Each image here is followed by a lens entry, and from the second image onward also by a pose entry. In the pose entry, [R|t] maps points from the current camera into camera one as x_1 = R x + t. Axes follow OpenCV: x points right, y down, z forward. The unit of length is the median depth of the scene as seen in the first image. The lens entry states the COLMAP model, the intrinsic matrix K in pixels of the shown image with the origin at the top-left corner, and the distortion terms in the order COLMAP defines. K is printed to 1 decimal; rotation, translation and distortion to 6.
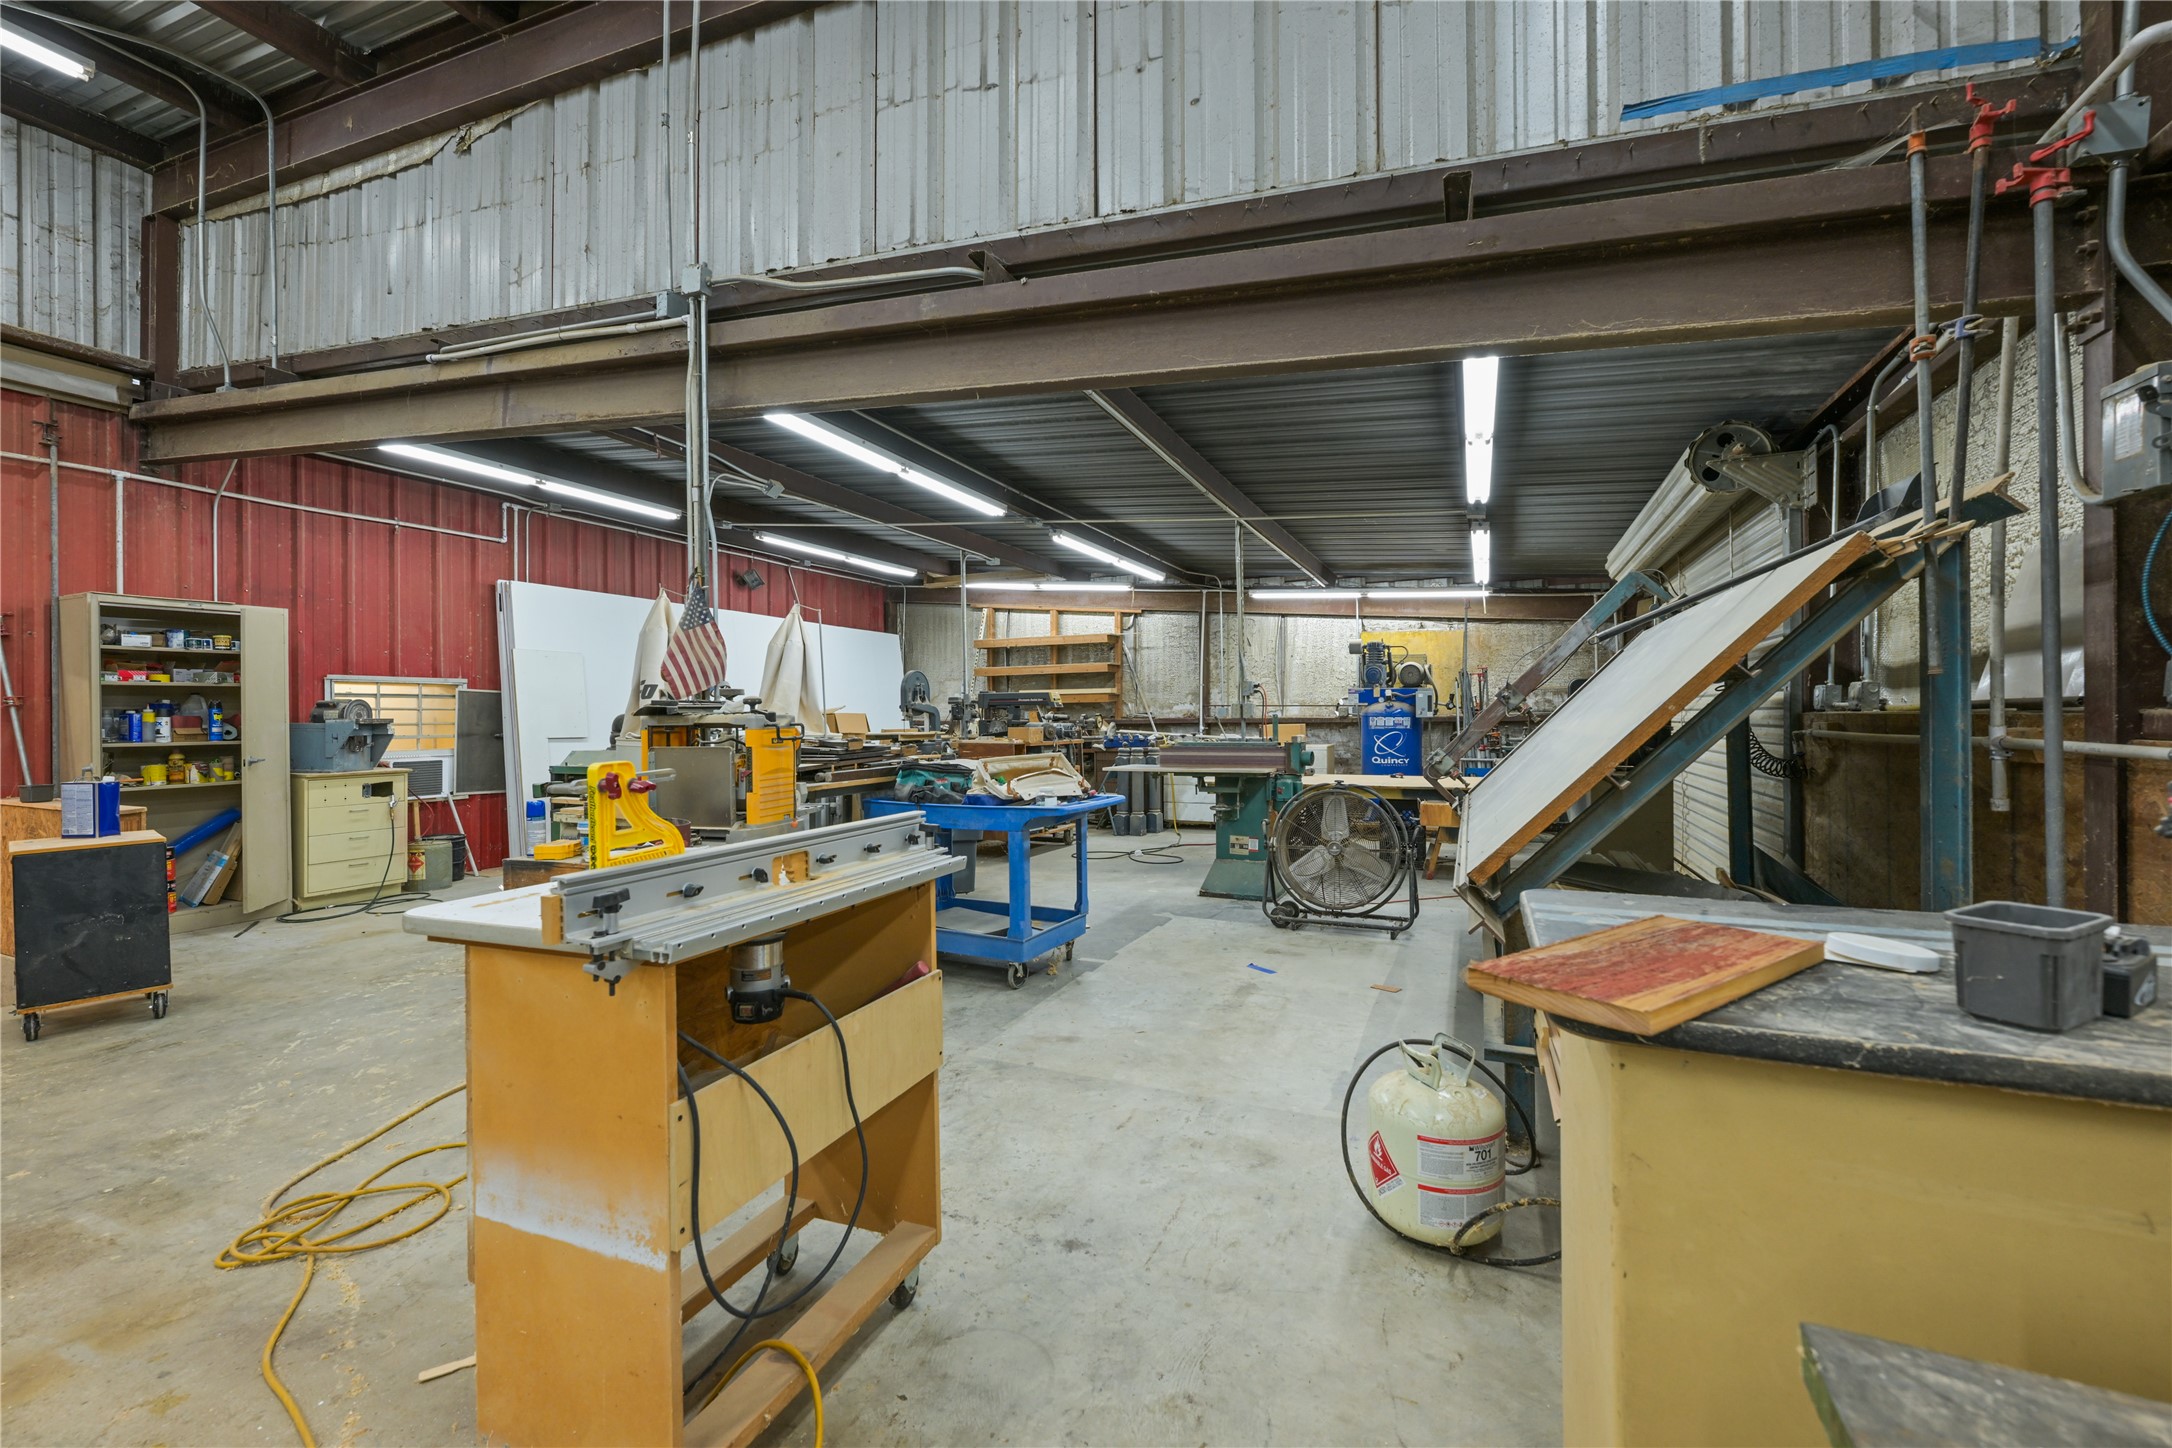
lens RADIAL K [[903.6, 0, 1079.1], [0, 903.6, 713.8], [0, 0, 1]] dist [-0.000208, -0.000070]
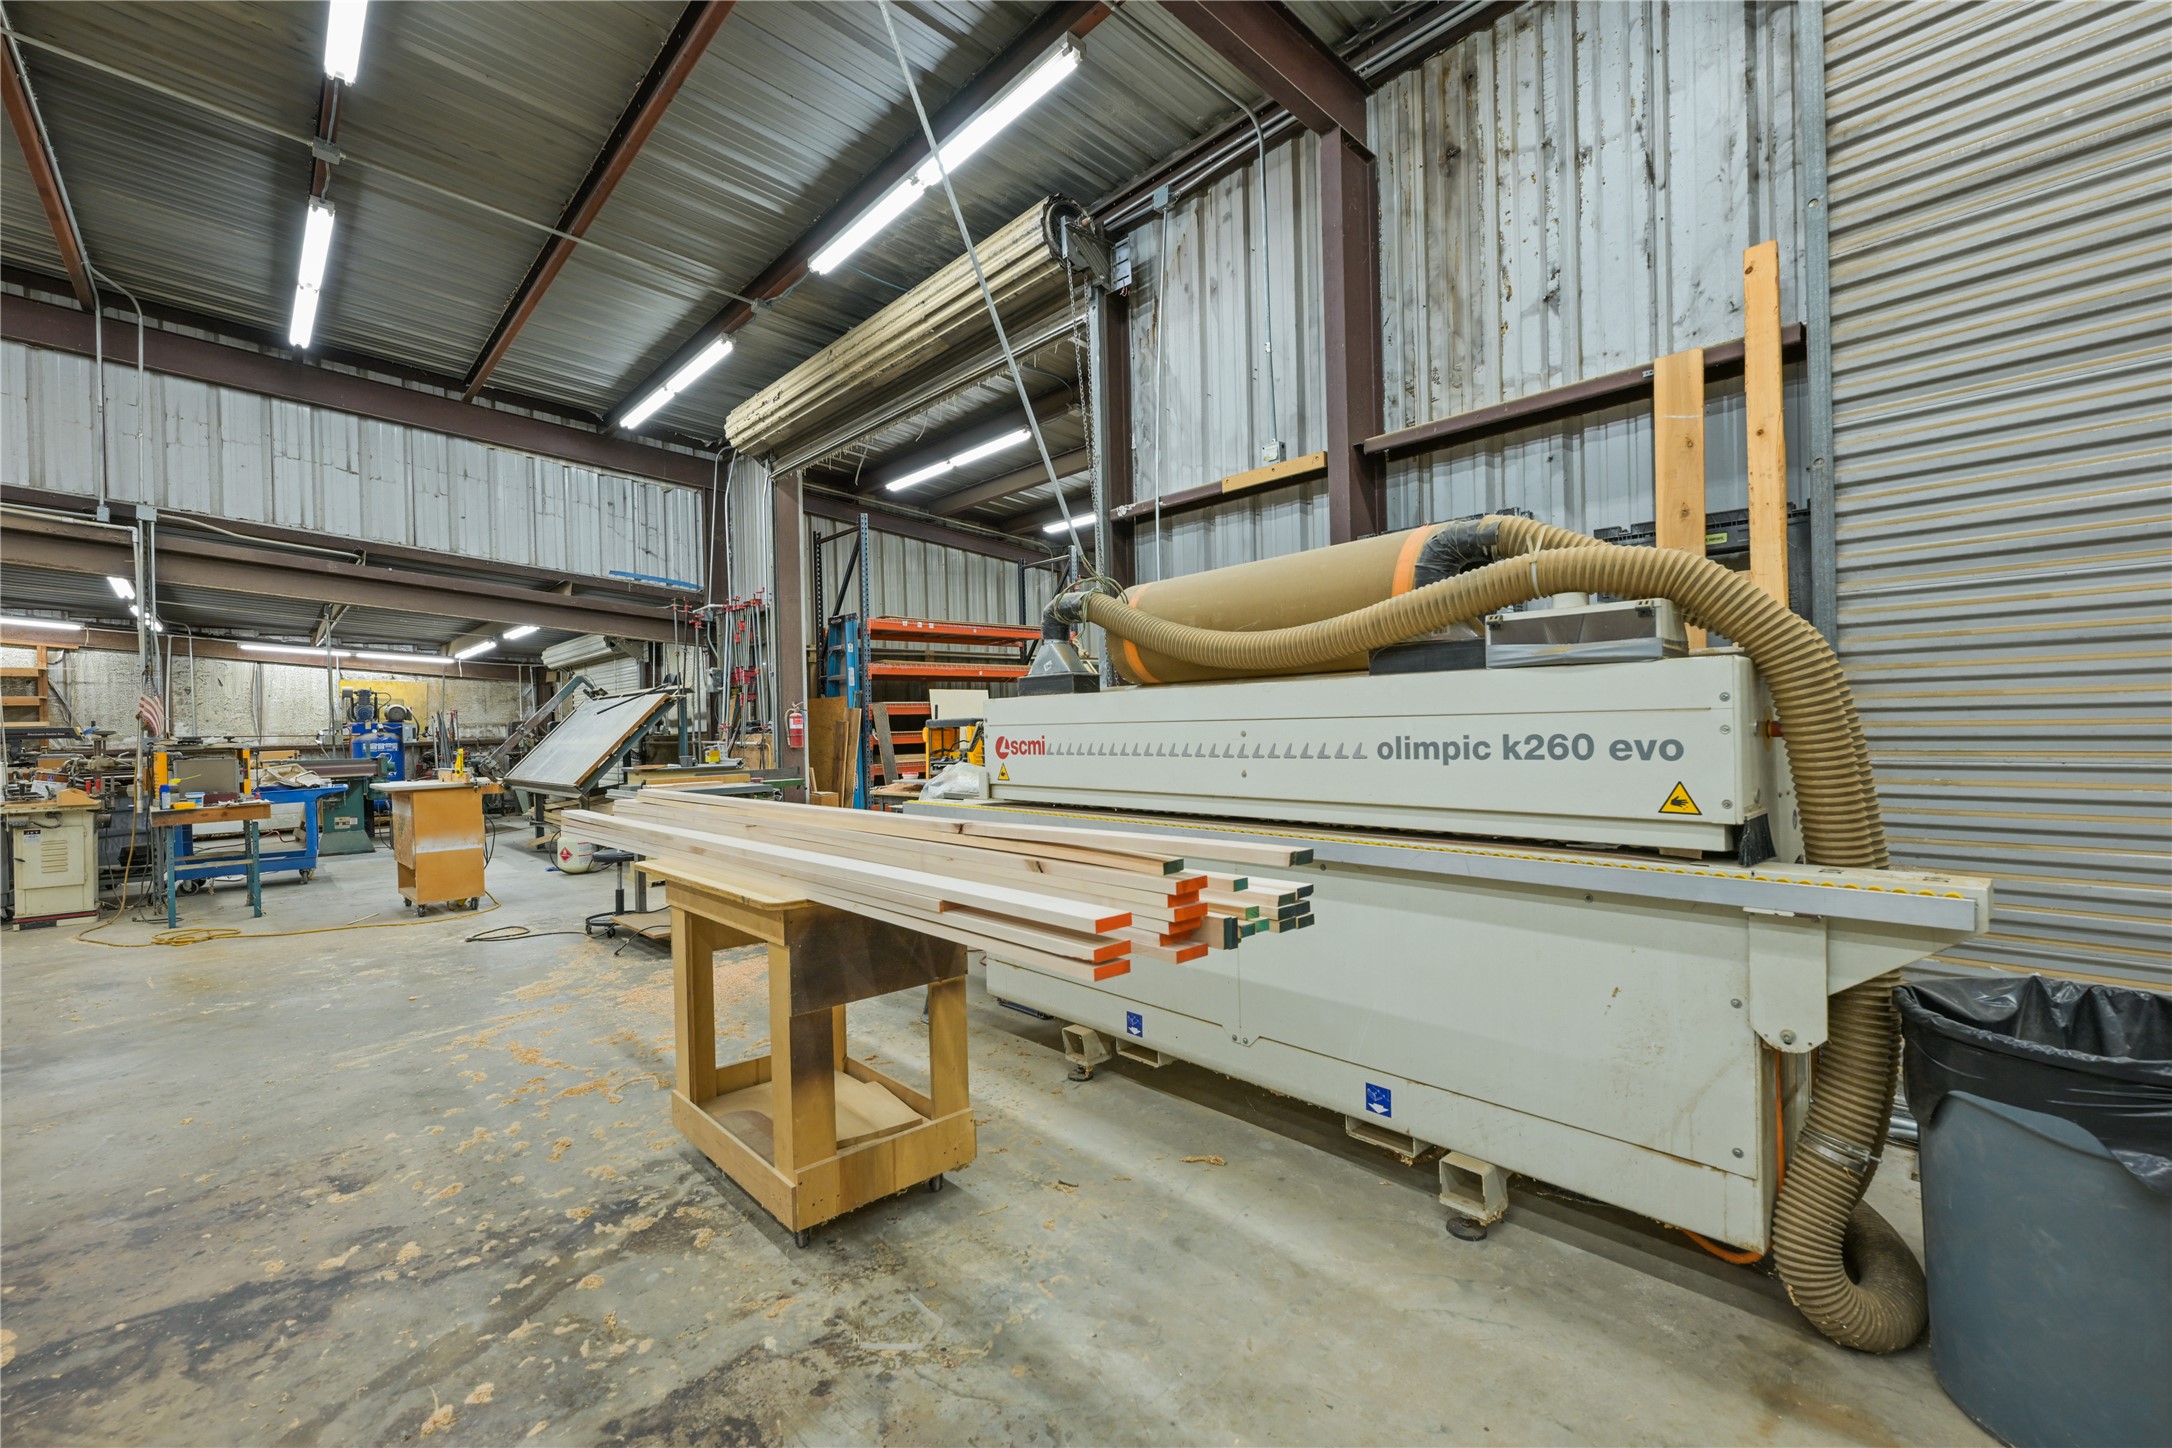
lens RADIAL K [[903.6, 0, 1083.6], [0, 903.6, 724.8], [0, 0, 1]] dist [-0.000208, -0.000070]
pose [[0.392953, -0.003405, 0.919552, -0.534692], [0.018018, 0.999830, -0.003997, 0.000302], [-0.919382, 0.018139, 0.392947, -0.582455]]
